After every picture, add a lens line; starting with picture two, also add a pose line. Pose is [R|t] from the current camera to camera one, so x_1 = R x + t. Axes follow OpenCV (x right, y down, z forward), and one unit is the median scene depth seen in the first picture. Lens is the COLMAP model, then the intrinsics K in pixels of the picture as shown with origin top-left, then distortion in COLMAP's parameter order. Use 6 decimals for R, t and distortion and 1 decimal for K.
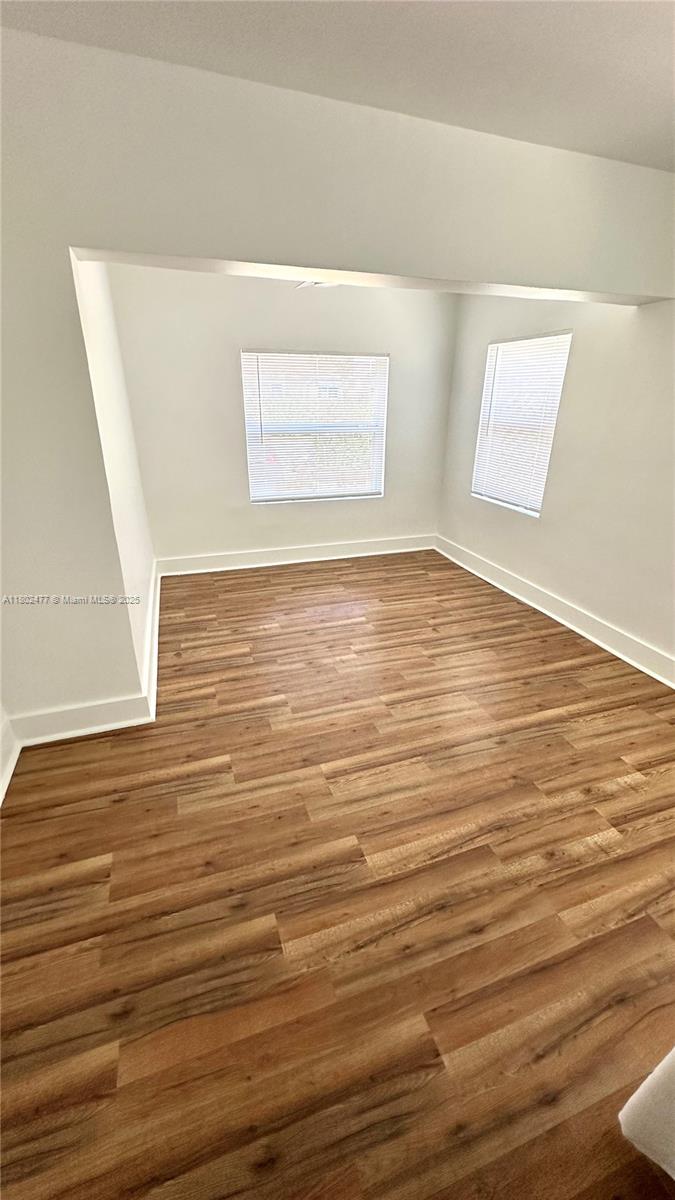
lens RADIAL K [[479.4, 0, 339.4], [0, 479.4, 601.3], [0, 0, 1]] dist [-0.006992, 0.001677]
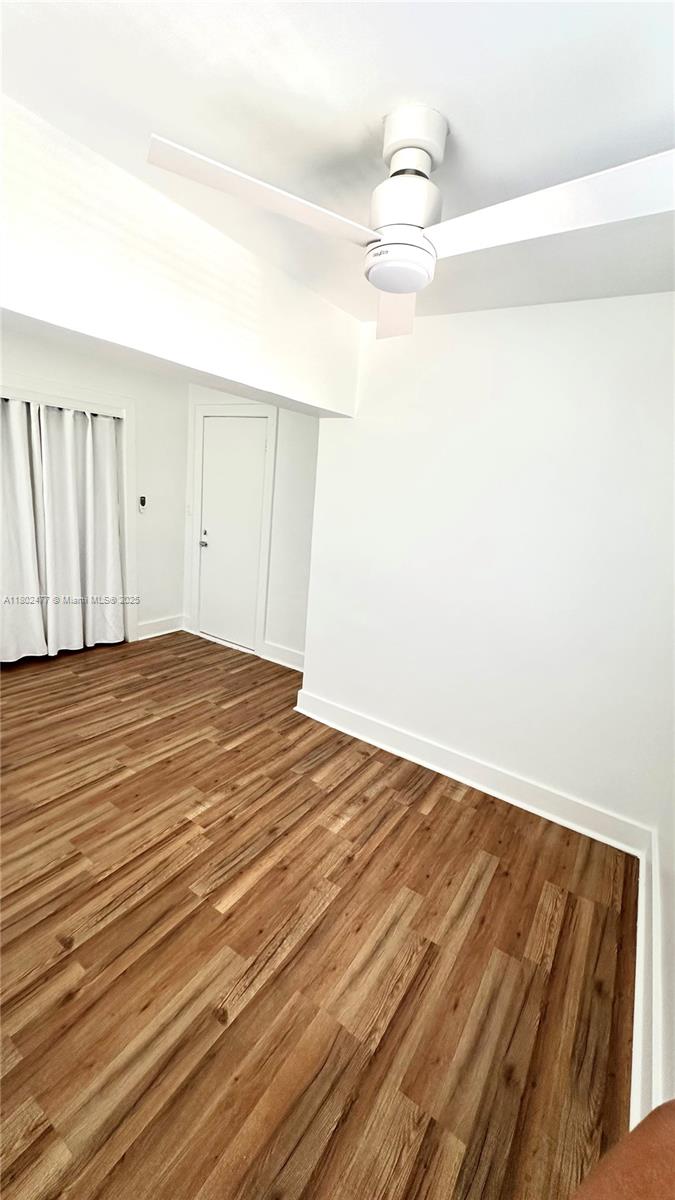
lens RADIAL K [[479.4, 0, 336.7], [0, 479.4, 596.7], [0, 0, 1]] dist [-0.006992, 0.001677]
pose [[-0.790971, 0.066318, -0.608249, 0.363759], [-0.331094, 0.789590, 0.516647, -0.804491], [0.514530, 0.610041, -0.602585, 1.744637]]
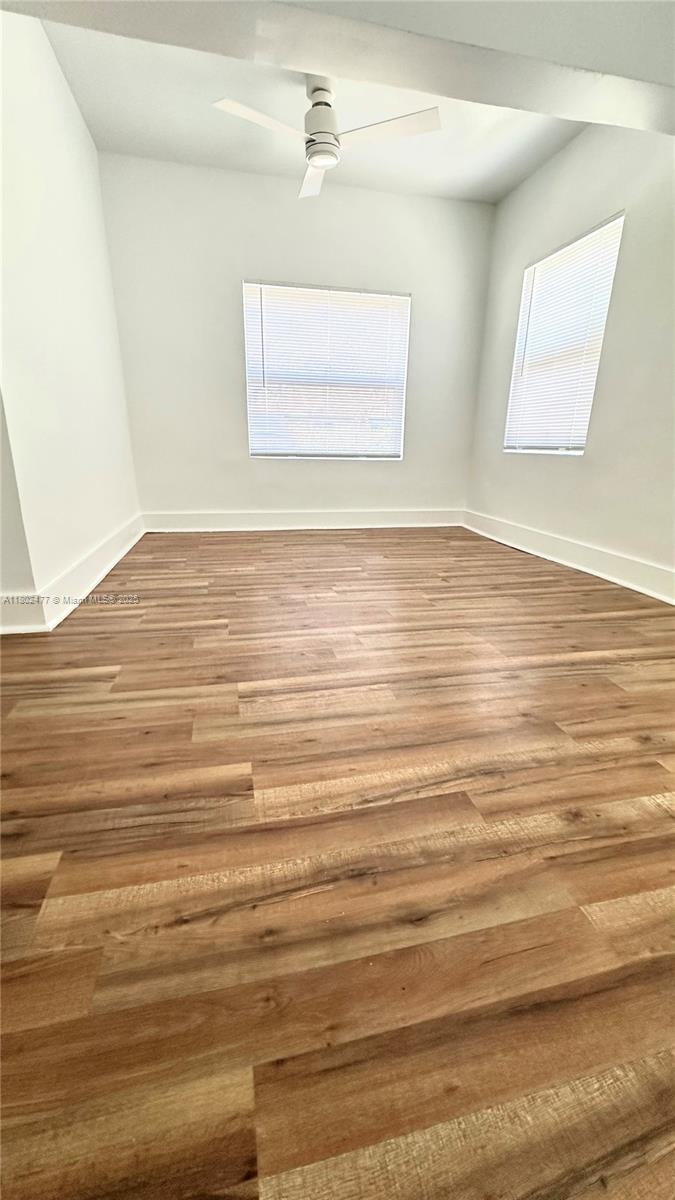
lens RADIAL K [[479.4, 0, 339.6], [0, 479.4, 601.7], [0, 0, 1]] dist [-0.006992, 0.001677]
pose [[0.993848, 0.043203, -0.101975, 0.155064], [-0.052412, 0.994613, -0.089428, 0.250845], [0.097562, 0.094223, 0.990759, 0.282257]]
